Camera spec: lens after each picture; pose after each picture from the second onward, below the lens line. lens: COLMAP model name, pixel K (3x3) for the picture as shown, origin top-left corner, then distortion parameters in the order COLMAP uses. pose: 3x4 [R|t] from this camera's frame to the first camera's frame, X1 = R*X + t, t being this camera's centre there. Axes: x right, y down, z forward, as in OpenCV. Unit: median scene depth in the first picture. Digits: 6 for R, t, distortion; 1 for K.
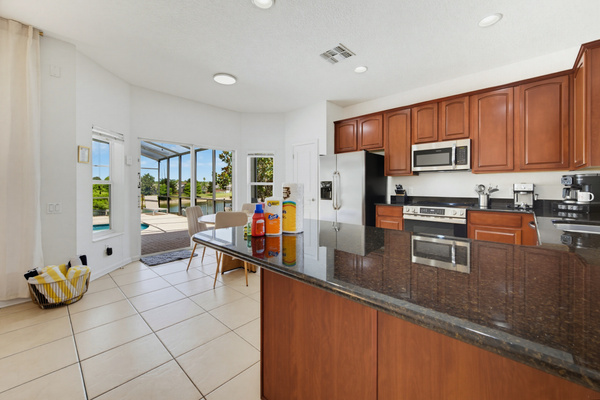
lens RADIAL K [[241.3, 0, 300.0], [0, 241.3, 186.6], [0, 0, 1]] dist [0.000108, -0.000025]
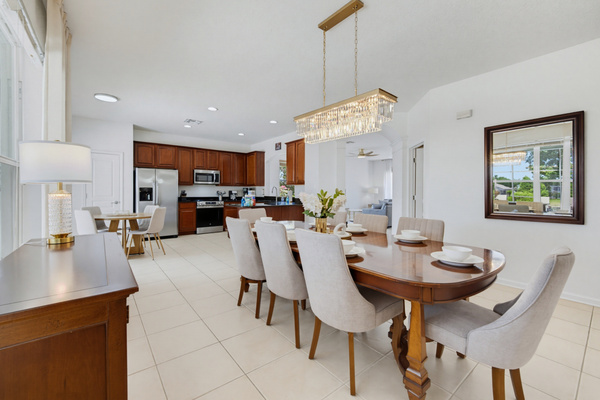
lens RADIAL K [[246.8, 0, 292.1], [0, 246.8, 193.2], [0, 0, 1]] dist [-0.000722, -0.000042]
pose [[0.155651, 0.000141, 0.987812, -1.440763], [0.000698, 1.000000, -0.000252, 0.013625], [-0.987812, 0.000728, 0.155651, -0.042813]]
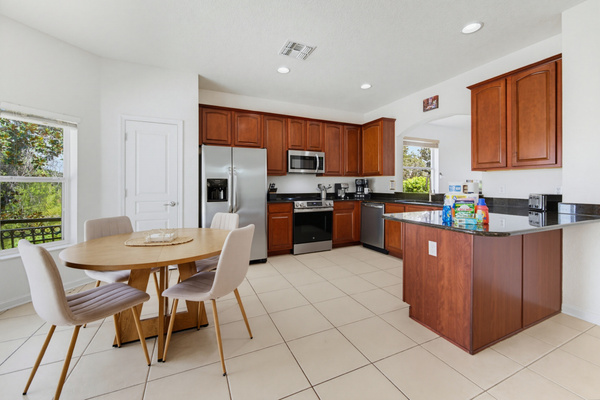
lens RADIAL K [[241.3, 0, 300.0], [0, 241.3, 186.6], [0, 0, 1]] dist [0.000108, -0.000025]
pose [[0.383674, -0.002540, 0.923465, -0.662854], [0.004273, 0.999990, 0.000975, 0.006280], [-0.923459, 0.003572, 0.383681, 0.556106]]
